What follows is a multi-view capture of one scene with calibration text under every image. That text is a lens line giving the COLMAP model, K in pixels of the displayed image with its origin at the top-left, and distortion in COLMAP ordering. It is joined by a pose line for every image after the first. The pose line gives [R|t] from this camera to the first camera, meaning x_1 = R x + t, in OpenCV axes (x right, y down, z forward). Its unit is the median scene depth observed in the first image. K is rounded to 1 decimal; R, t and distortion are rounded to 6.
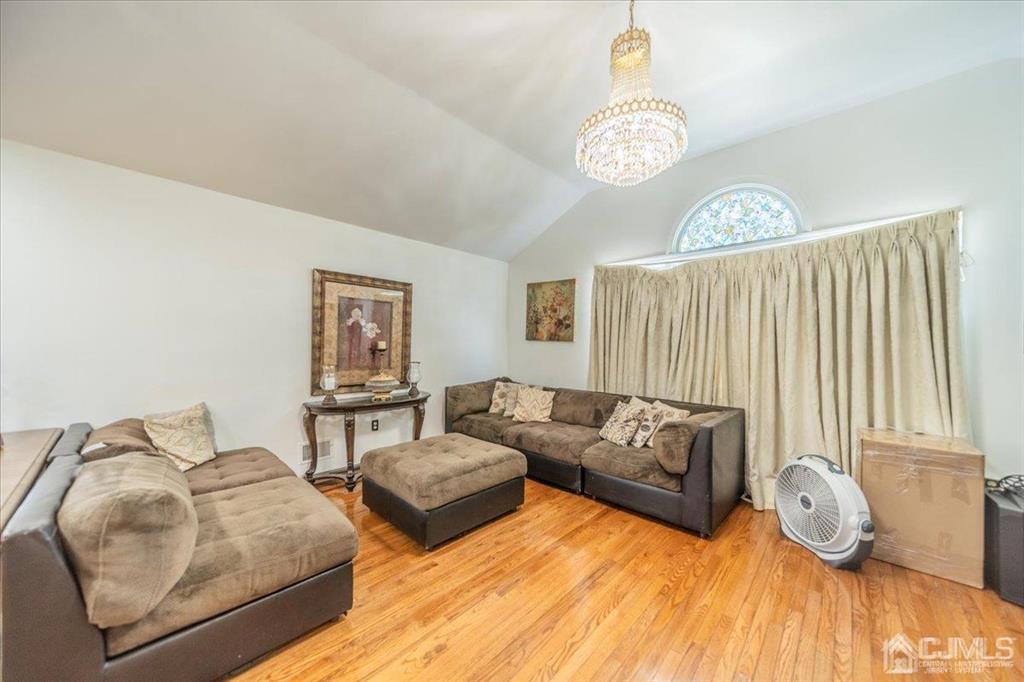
lens RADIAL K [[372.5, 0, 512.0], [0, 372.5, 341.0], [0, 0, 1]] dist [0.001254, 0.000020]
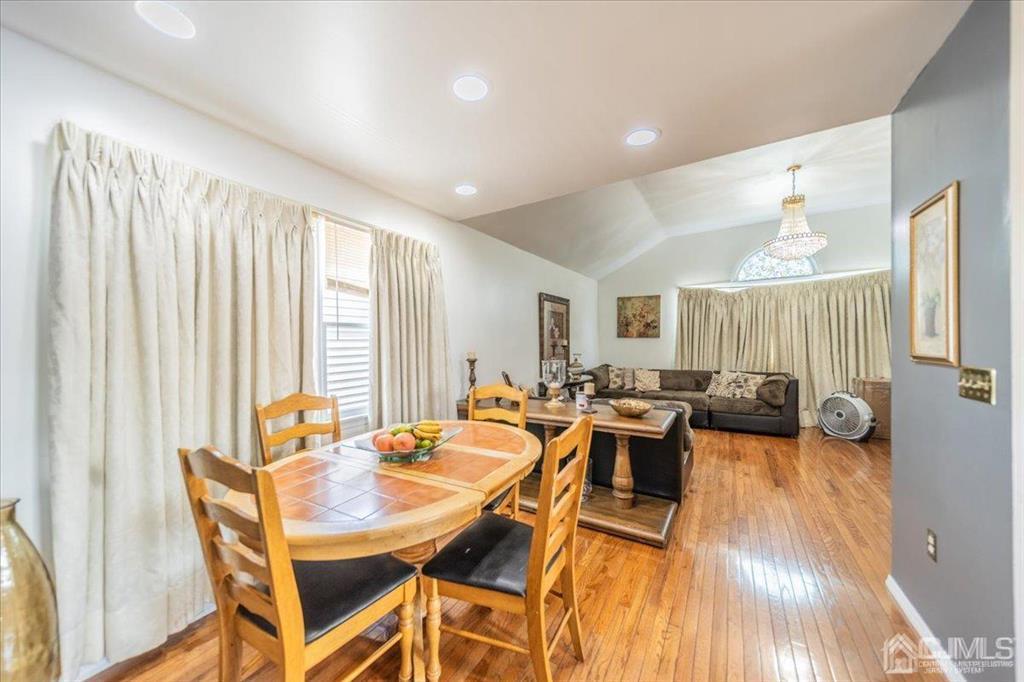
lens RADIAL K [[366.6, 0, 511.4], [0, 366.6, 344.6], [0, 0, 1]] dist [0.000598, 0.000070]
pose [[0.980643, -0.026433, 0.194010, -0.827824], [0.023533, 0.999574, 0.017239, -0.011732], [-0.194383, -0.012339, 0.980848, -0.370539]]
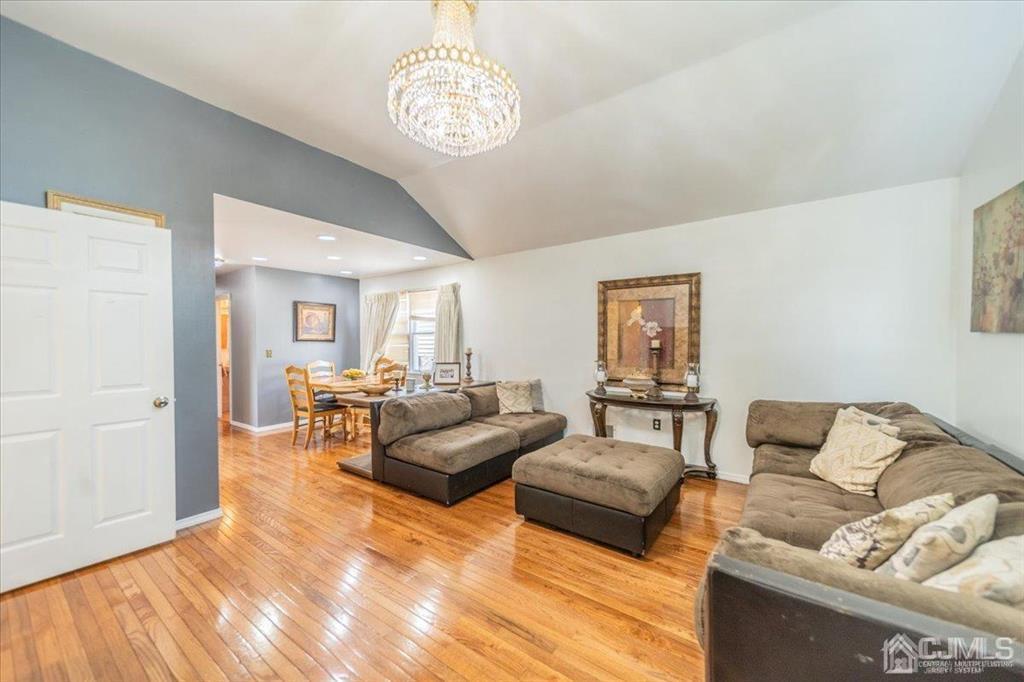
lens RADIAL K [[366.6, 0, 511.4], [0, 366.6, 344.6], [0, 0, 1]] dist [0.000598, 0.000070]
pose [[0.128561, 0.000189, -0.991702, 0.556897], [0.013441, 0.999908, 0.001933, 0.005893], [0.991611, -0.013578, 0.128547, 0.493699]]
